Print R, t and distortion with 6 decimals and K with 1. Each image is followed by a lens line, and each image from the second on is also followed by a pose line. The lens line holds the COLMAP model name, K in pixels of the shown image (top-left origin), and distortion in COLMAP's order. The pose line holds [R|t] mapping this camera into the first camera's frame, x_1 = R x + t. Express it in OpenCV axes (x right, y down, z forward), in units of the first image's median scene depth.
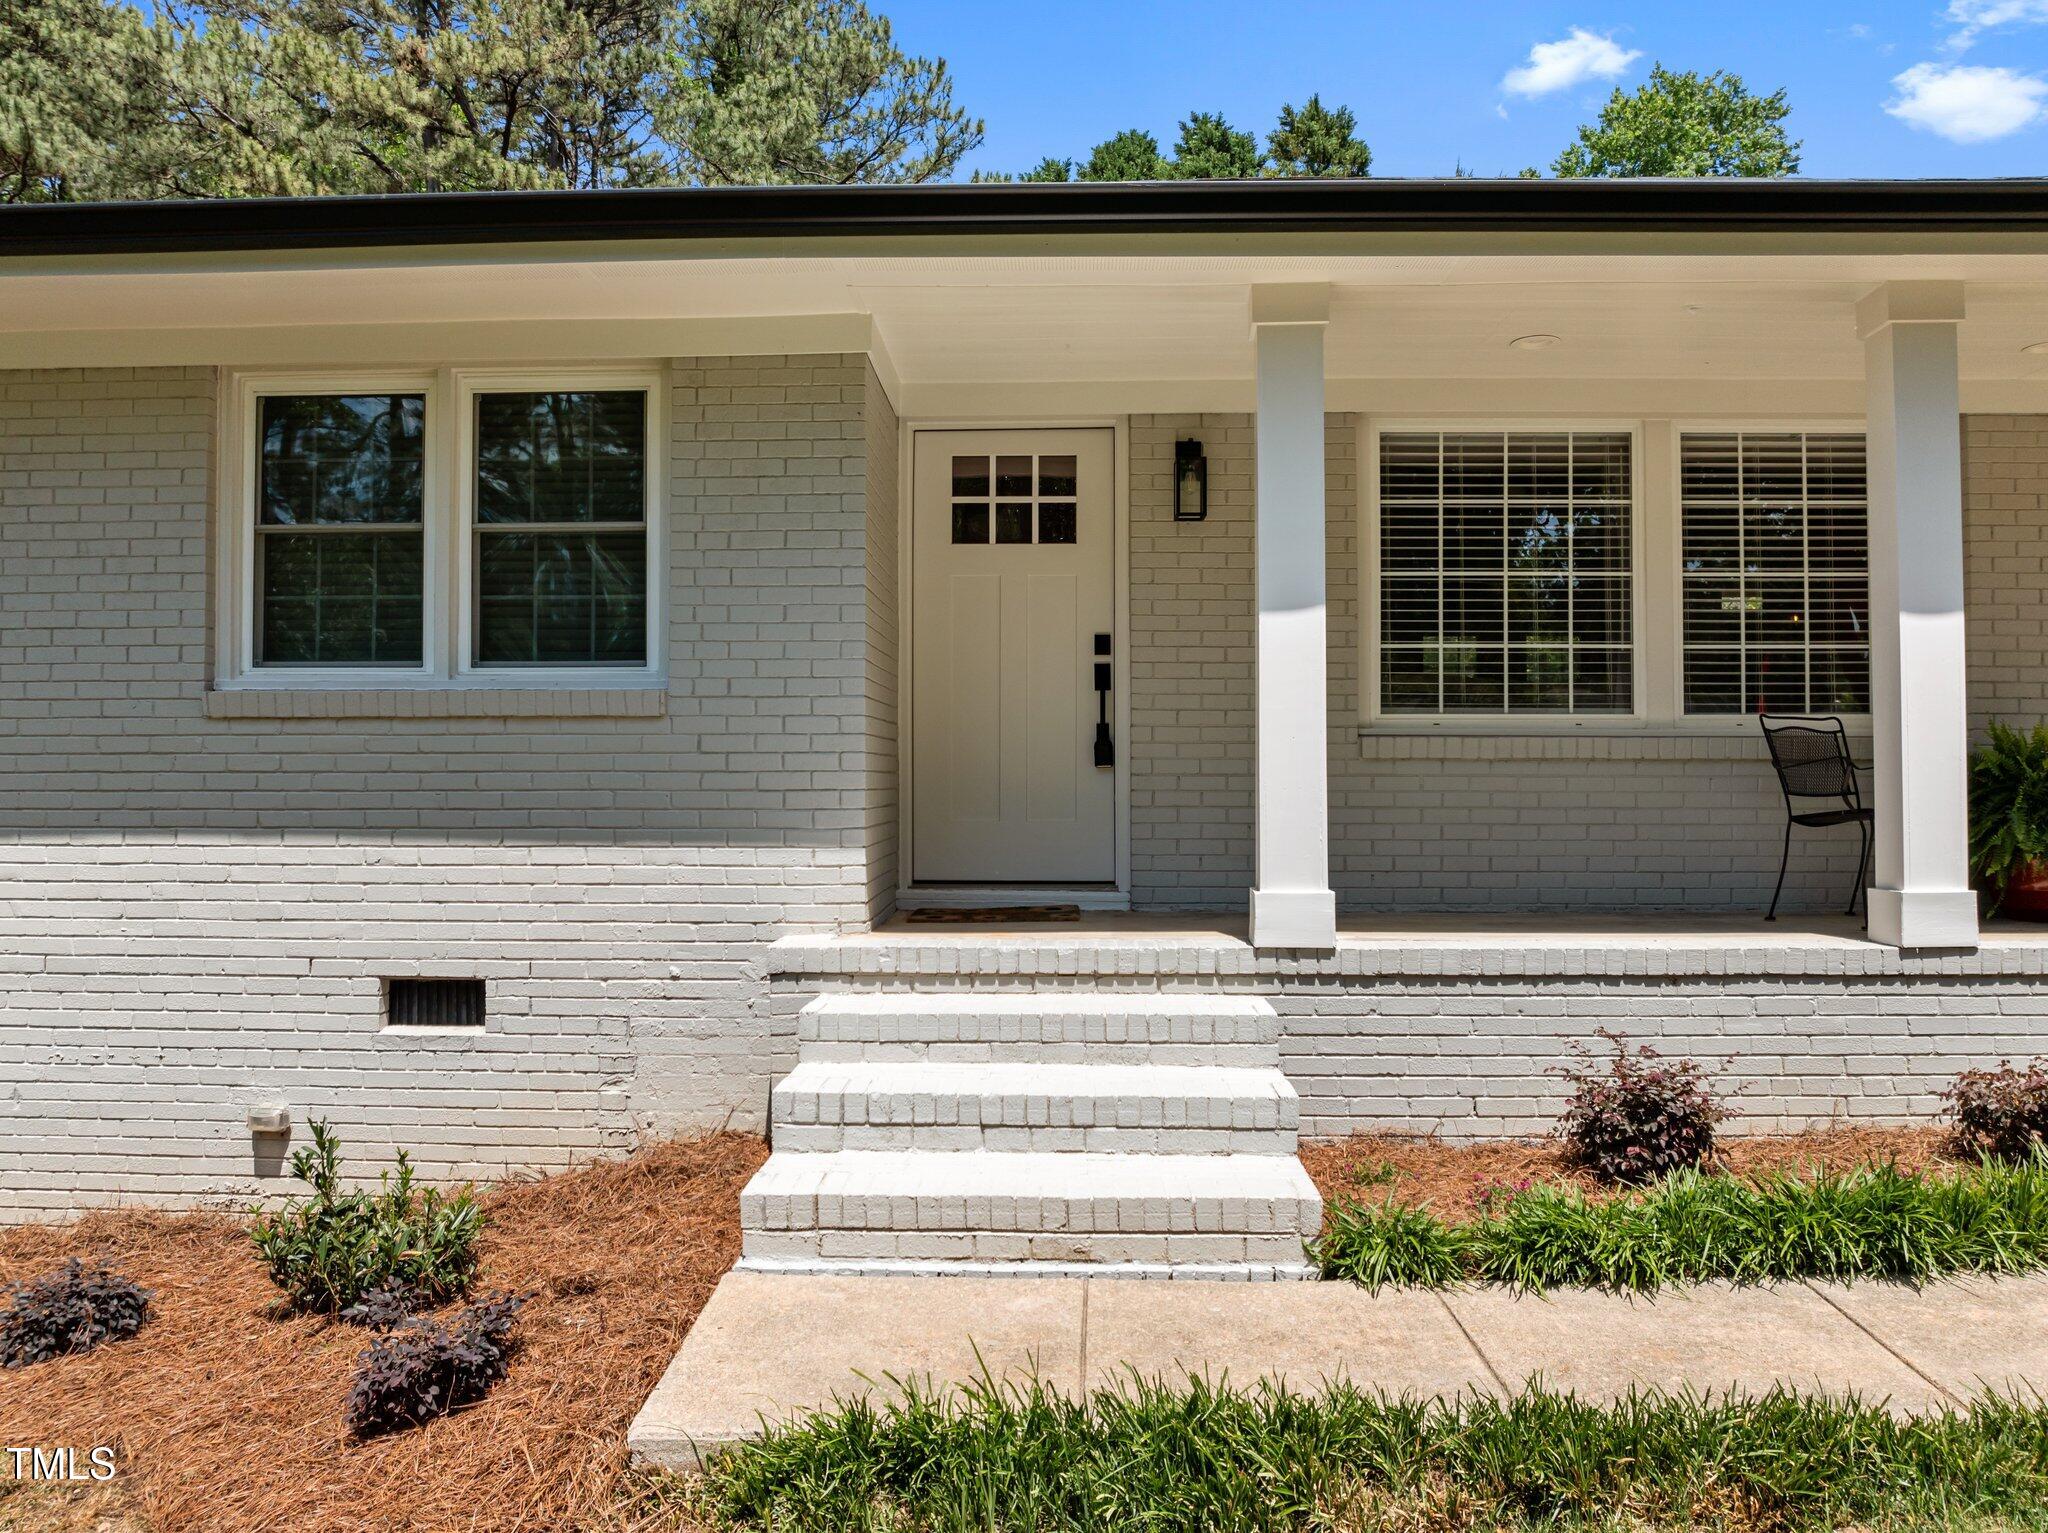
lens RADIAL K [[1448.9, 0, 1026.2], [0, 1448.9, 764.1], [0, 0, 1]] dist [-0.033198, -0.001792]
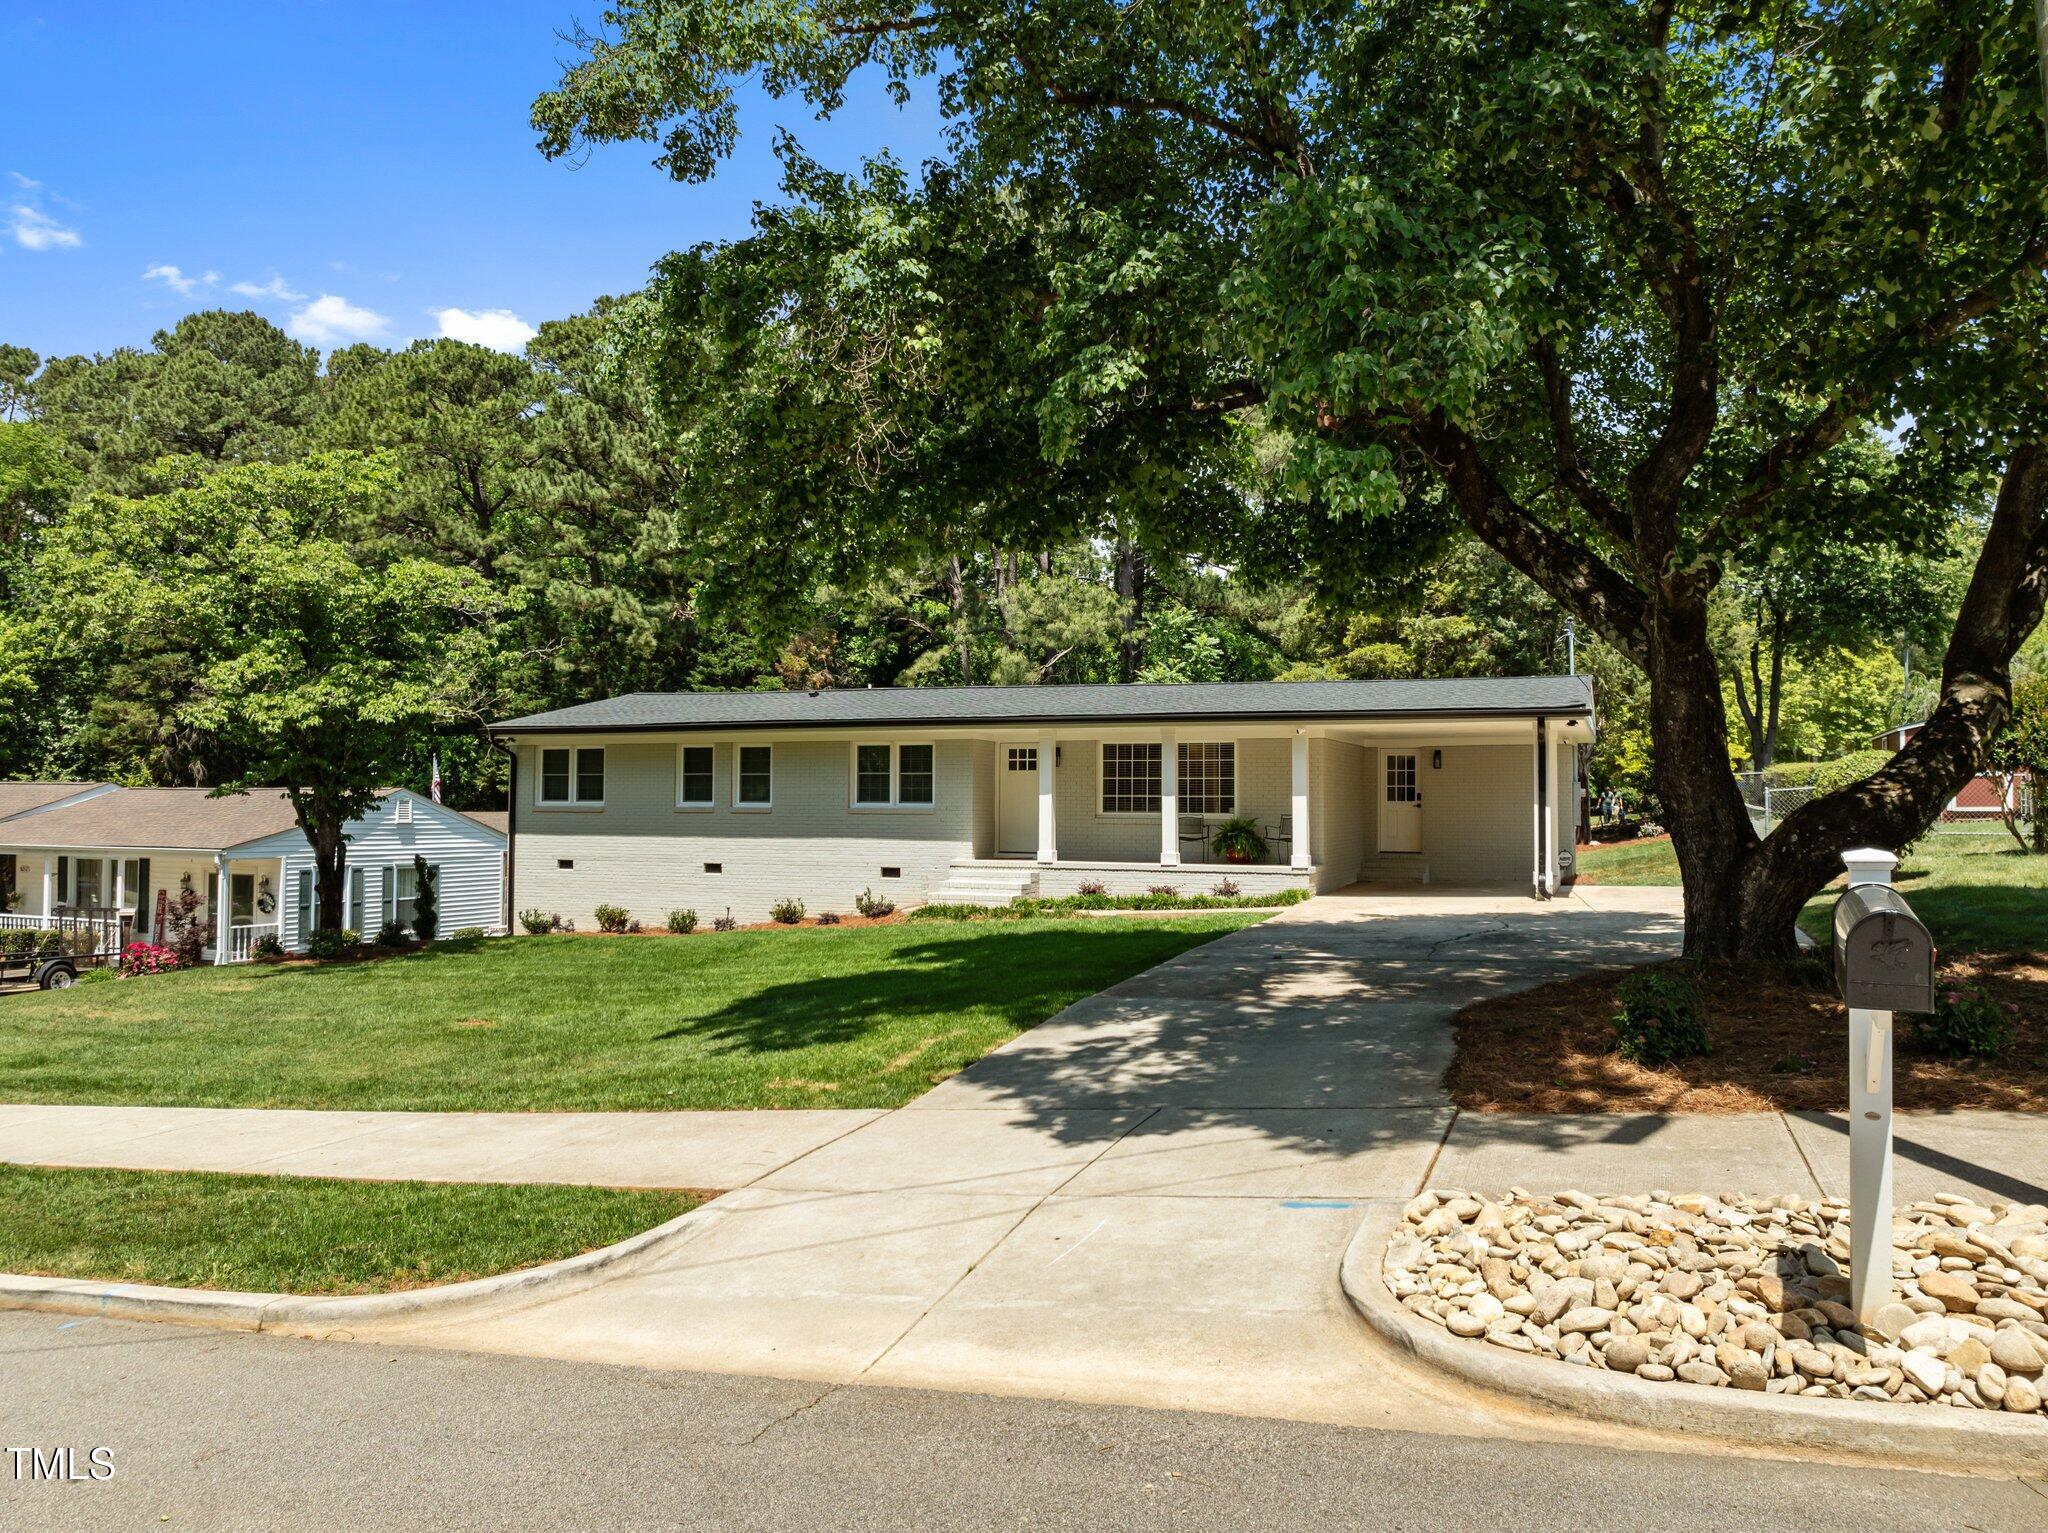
lens RADIAL K [[1450.7, 0, 1031.7], [0, 1450.7, 769.2], [0, 0, 1]] dist [-0.022458, -0.002290]
pose [[0.937065, -0.004747, -0.349123, 1.552630], [-0.003526, 0.999728, -0.023058, -0.063702], [0.349137, 0.022838, 0.936793, -3.048452]]
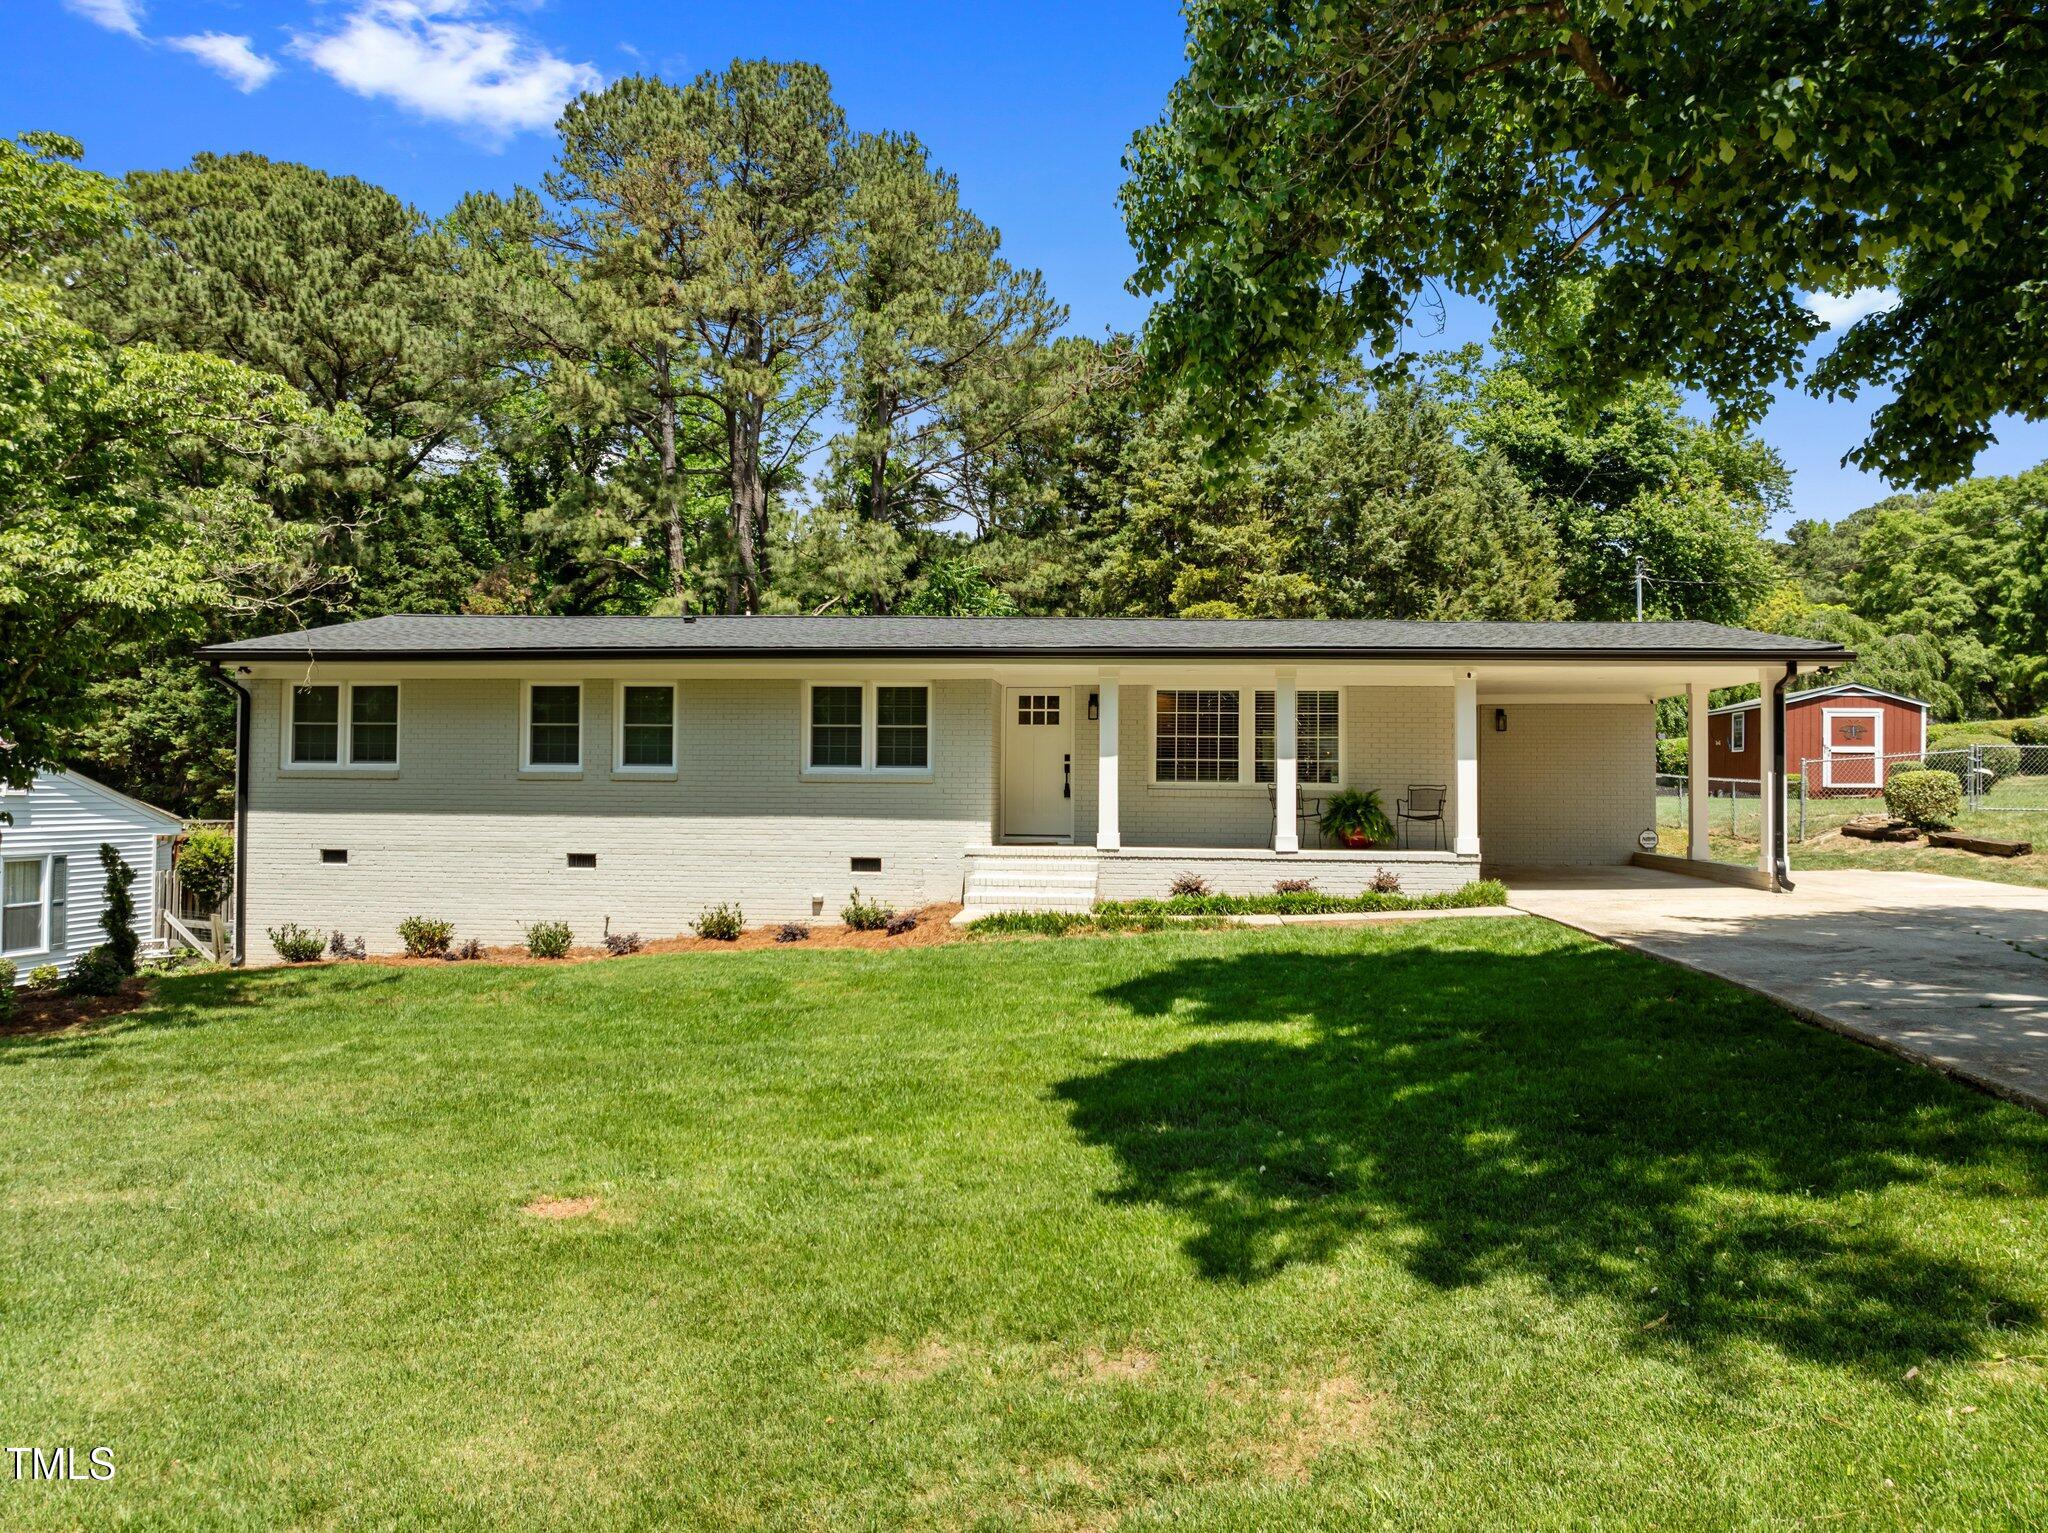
lens RADIAL K [[1422.8, 0, 1025.4], [0, 1422.8, 772.3], [0, 0, 1]] dist [-0.034633, 0.007377]
pose [[0.997336, 0.008100, -0.072490, 0.193292], [-0.008631, 0.999938, -0.007017, -0.032118], [0.072428, 0.007624, 0.997344, -2.121925]]
